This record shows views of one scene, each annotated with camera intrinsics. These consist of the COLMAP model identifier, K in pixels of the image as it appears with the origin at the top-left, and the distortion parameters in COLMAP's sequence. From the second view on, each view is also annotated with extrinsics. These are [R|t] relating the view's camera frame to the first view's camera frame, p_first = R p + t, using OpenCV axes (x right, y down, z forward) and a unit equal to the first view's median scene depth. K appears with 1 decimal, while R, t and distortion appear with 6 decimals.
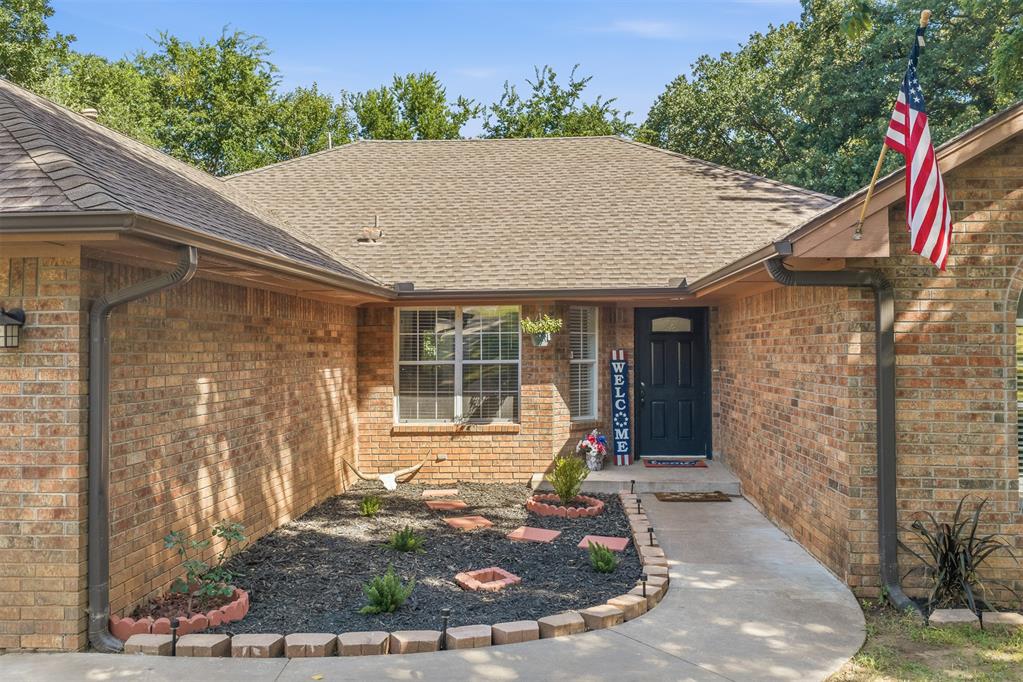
lens RADIAL K [[843.2, 0, 515.3], [0, 843.2, 322.8], [0, 0, 1]] dist [0.002431, 0.002426]
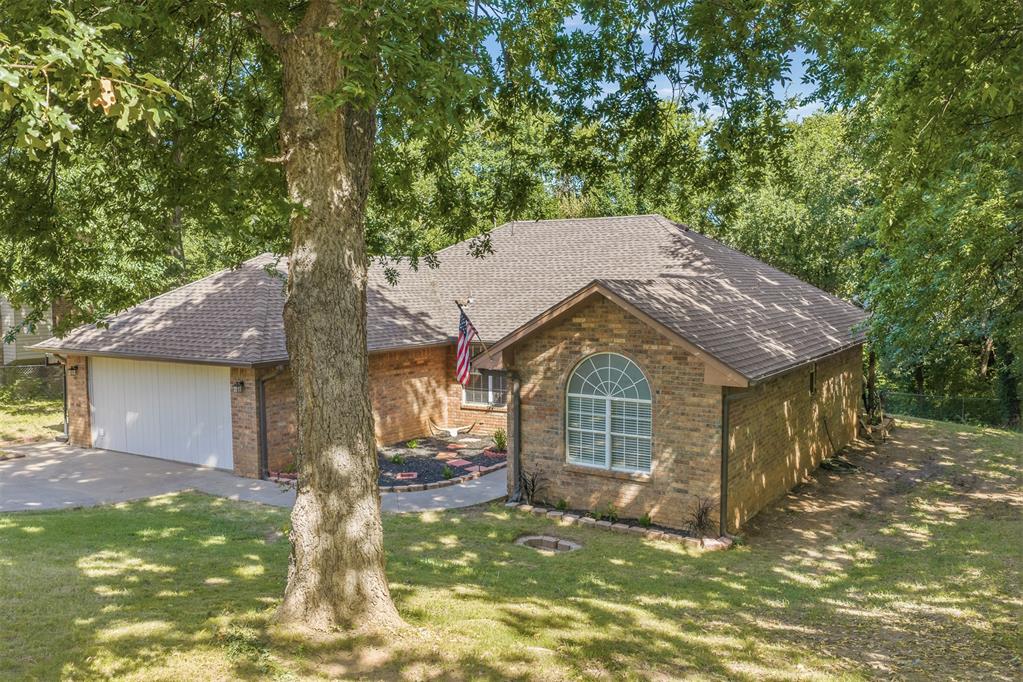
lens RADIAL K [[825.9, 0, 511.5], [0, 825.9, 341.0], [0, 0, 1]] dist [0.070608, -0.001416]
pose [[0.881133, 0.031920, -0.471791, 1.581899], [0.017328, 0.994869, 0.099672, -0.397006], [0.472552, -0.095999, 0.876059, -1.155458]]
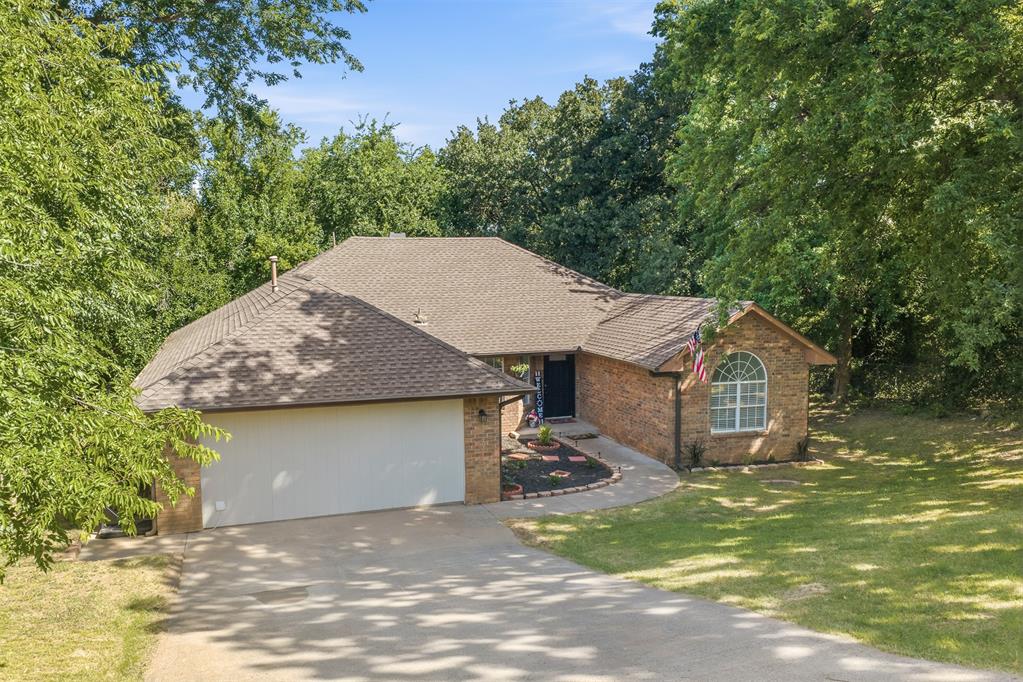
lens RADIAL K [[825.9, 0, 511.5], [0, 825.9, 341.0], [0, 0, 1]] dist [0.070608, -0.001416]
pose [[0.924505, -0.040389, 0.379025, -1.409567], [-0.005676, 0.992801, 0.119640, -0.568437], [-0.381128, -0.112759, 0.917620, -1.738851]]
